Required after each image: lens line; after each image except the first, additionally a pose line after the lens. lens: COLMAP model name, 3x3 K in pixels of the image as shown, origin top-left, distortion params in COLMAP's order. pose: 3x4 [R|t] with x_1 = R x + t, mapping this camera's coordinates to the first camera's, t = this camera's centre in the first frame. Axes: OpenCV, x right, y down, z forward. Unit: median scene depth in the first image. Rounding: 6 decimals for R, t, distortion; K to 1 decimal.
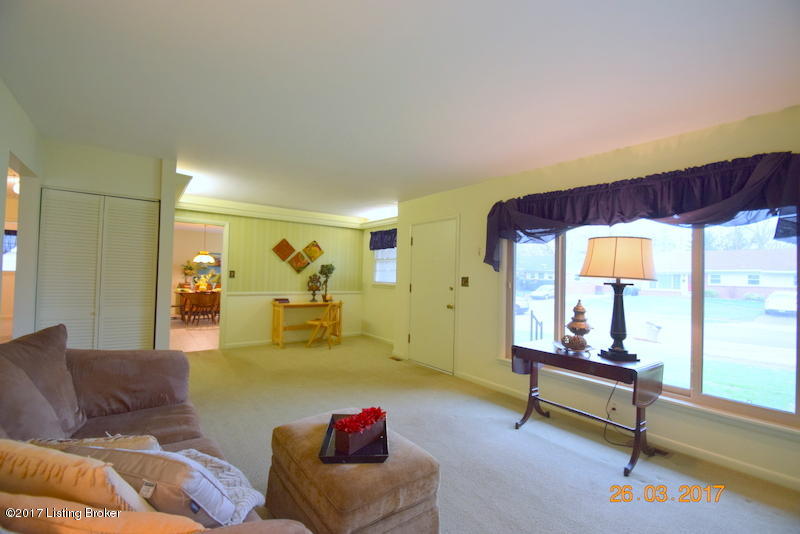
lens RADIAL K [[363.6, 0, 400.0], [0, 363.6, 267.0], [0, 0, 1]] dist [0.001129, -0.000041]
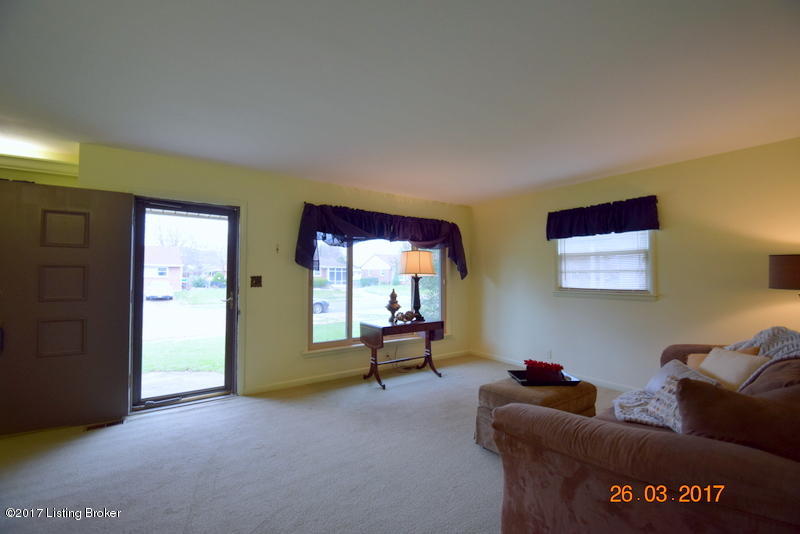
lens RADIAL K [[342.5, 0, 400.0], [0, 342.5, 267.0], [0, 0, 1]] dist [0.001834, -0.000096]
pose [[0.008394, -0.001371, 0.999964, -0.946850], [-0.020990, 0.999778, 0.001547, -0.003993], [-0.999744, -0.021002, 0.008363, 0.969726]]
